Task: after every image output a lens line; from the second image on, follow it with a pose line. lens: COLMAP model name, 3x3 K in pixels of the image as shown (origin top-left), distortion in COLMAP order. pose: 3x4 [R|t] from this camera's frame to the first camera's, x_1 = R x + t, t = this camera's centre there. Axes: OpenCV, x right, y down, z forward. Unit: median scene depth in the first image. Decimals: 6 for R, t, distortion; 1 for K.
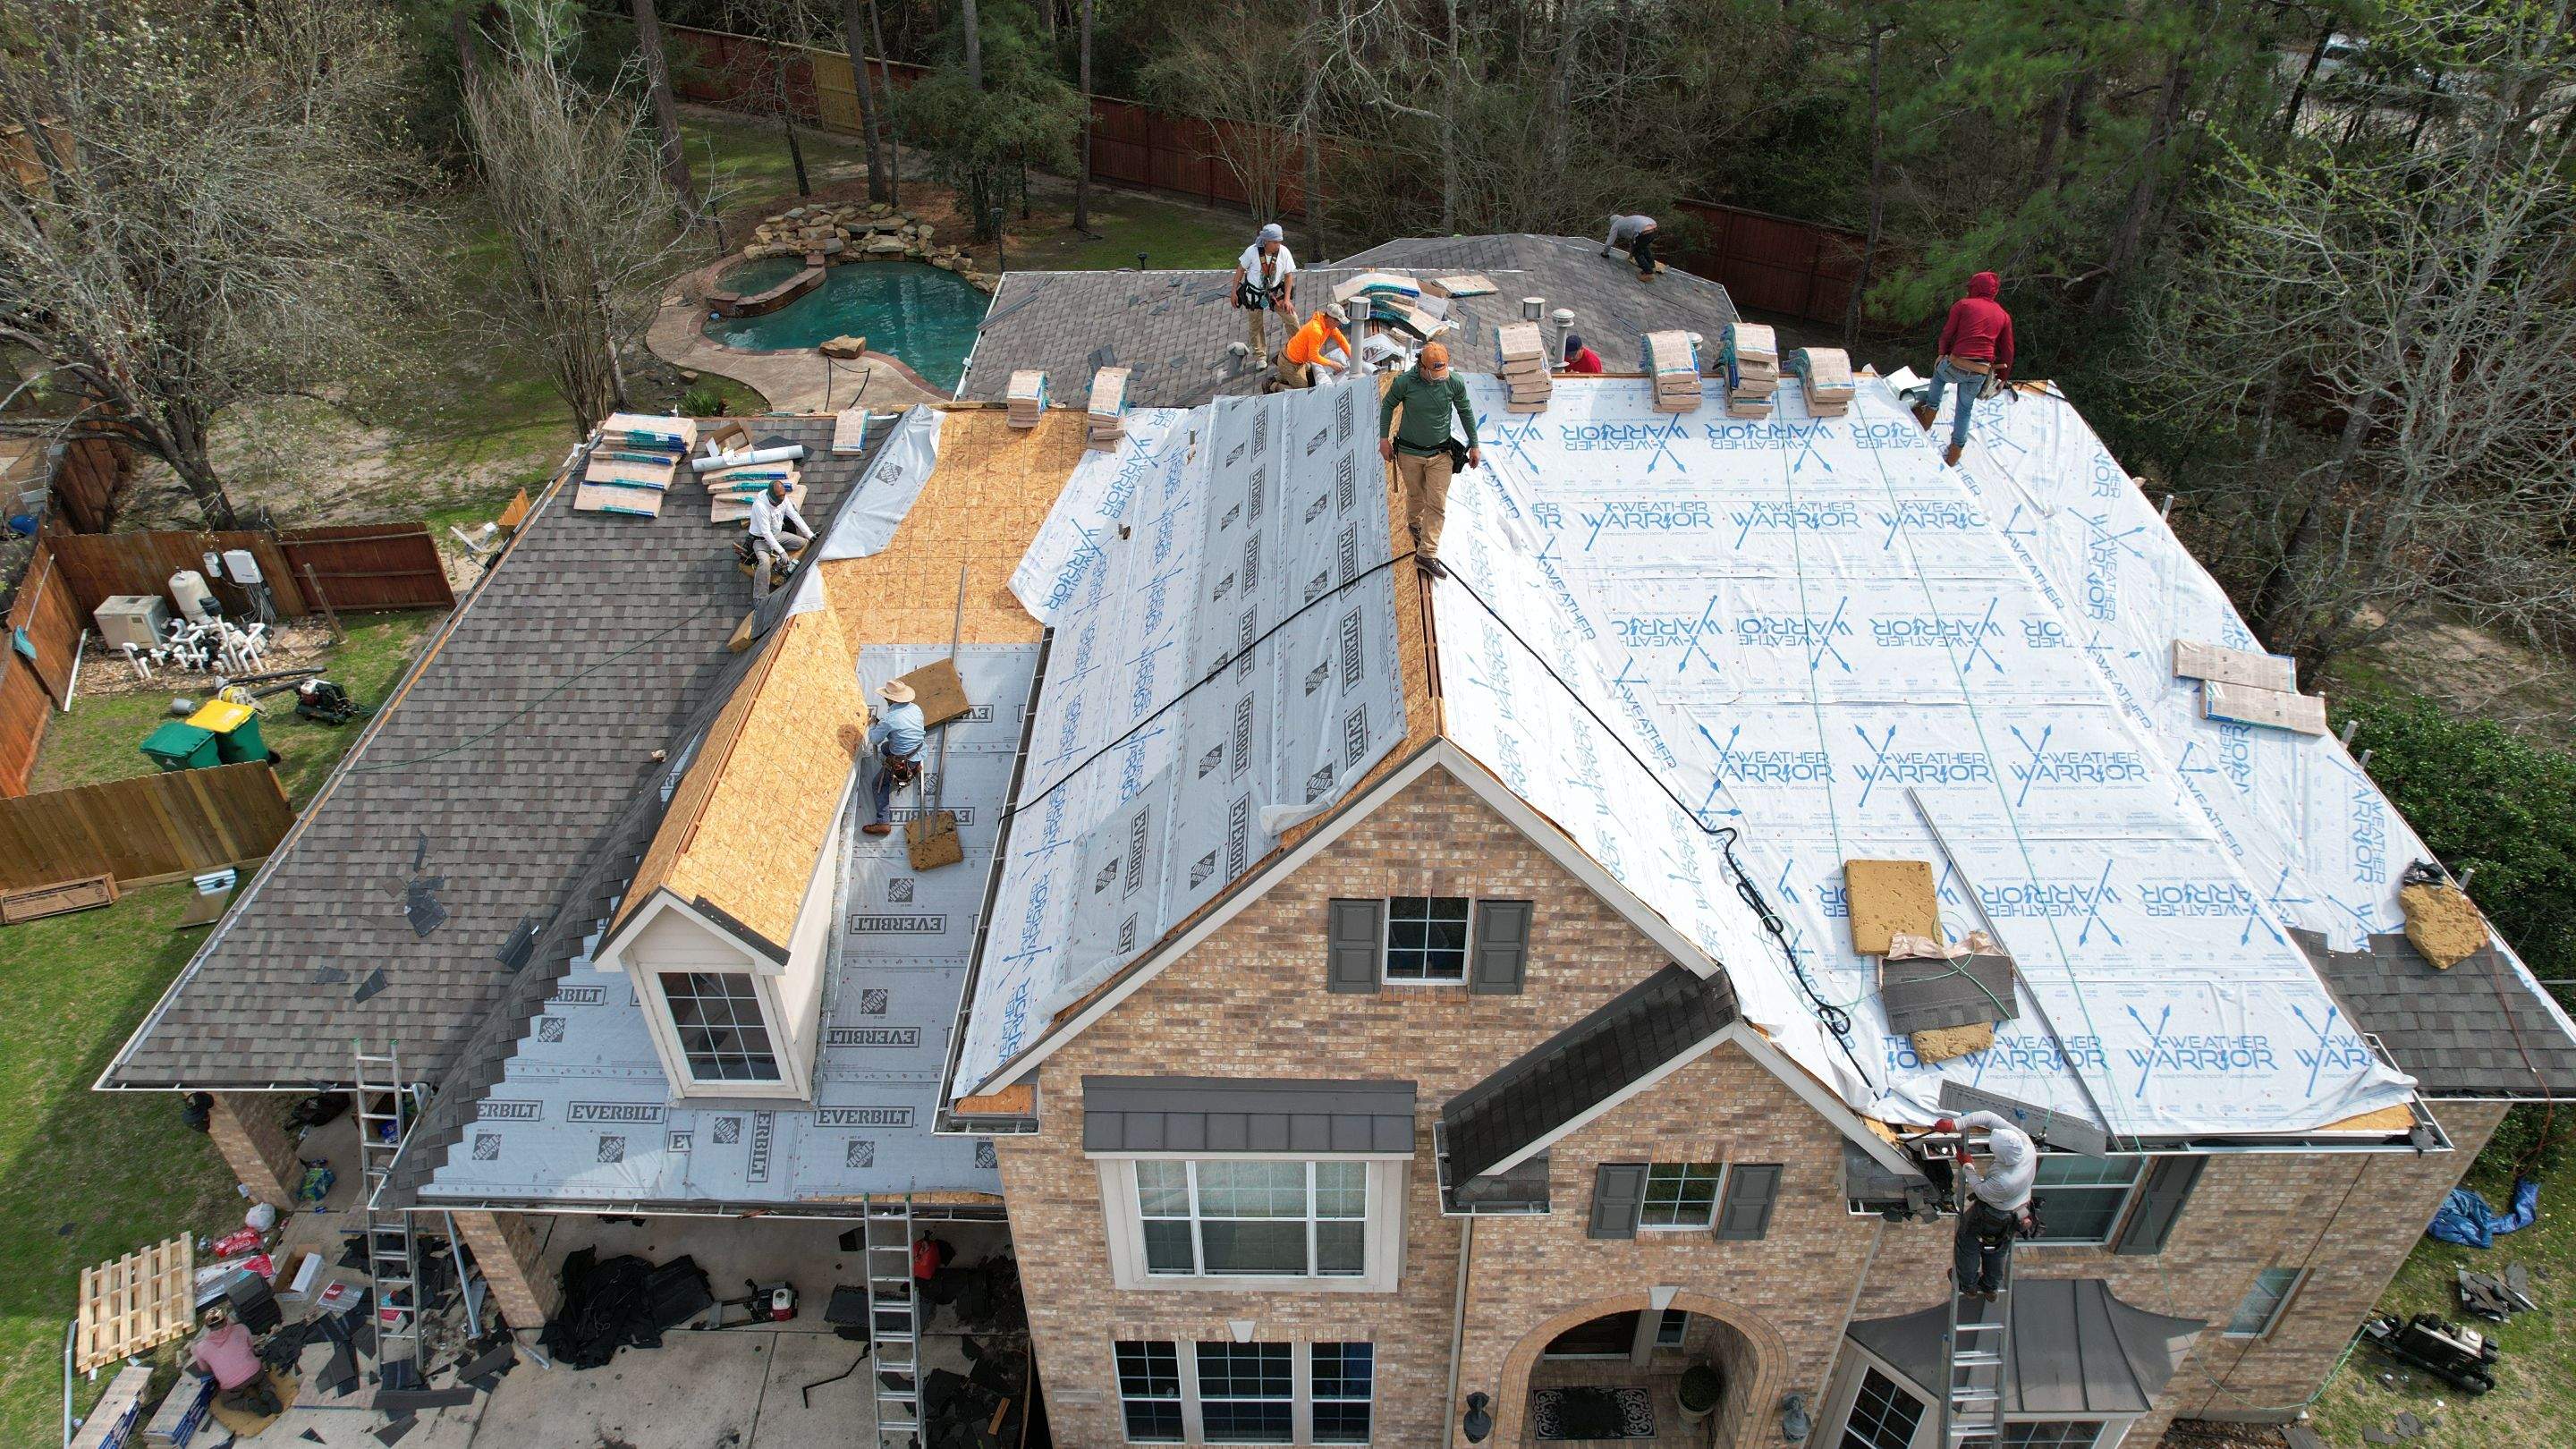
lens RADIAL K [[1649.7, 0, 1283.1], [0, 1649.7, 711.2], [0, 0, 1]] dist [-0.078474, 0.067915]
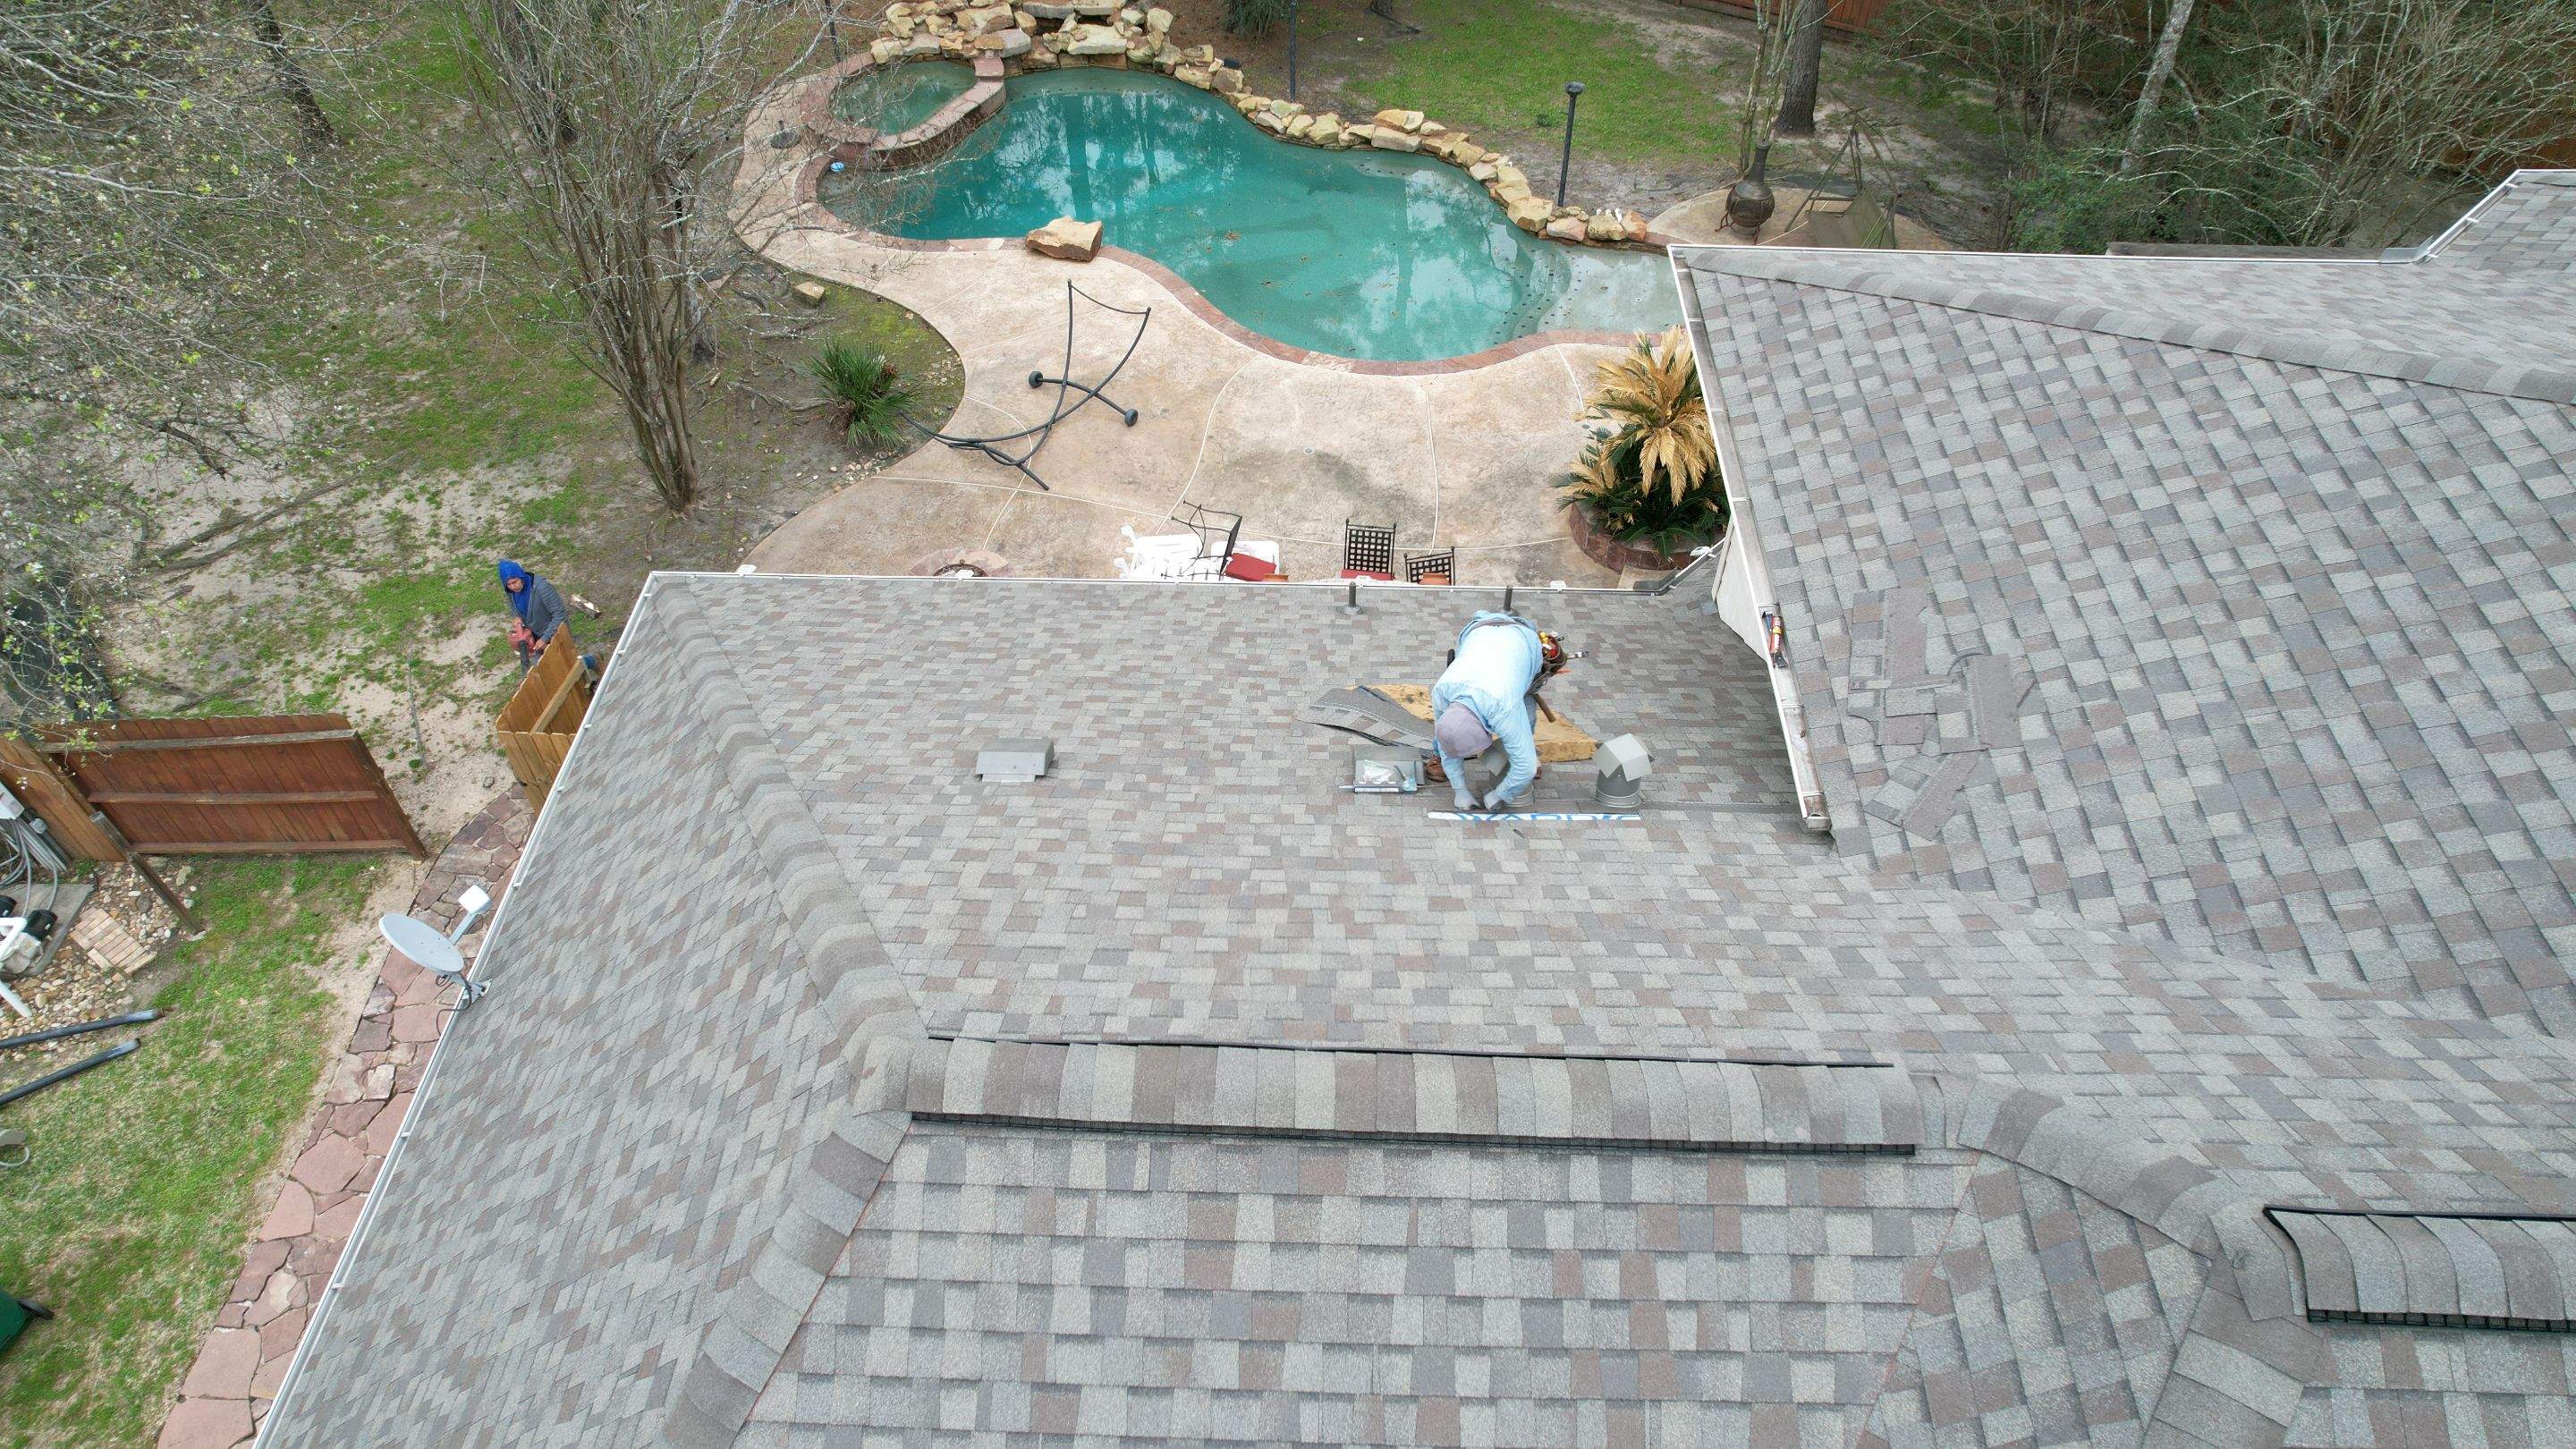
lens RADIAL K [[1649.7, 0, 1286.1], [0, 1649.7, 697.7], [0, 0, 1]] dist [-0.078474, 0.067915]
pose [[0.999773, 0.020794, -0.004700, -0.470492], [-0.019871, 0.988802, 0.147904, -0.379760], [0.007723, -0.147777, 0.988991, 1.004509]]
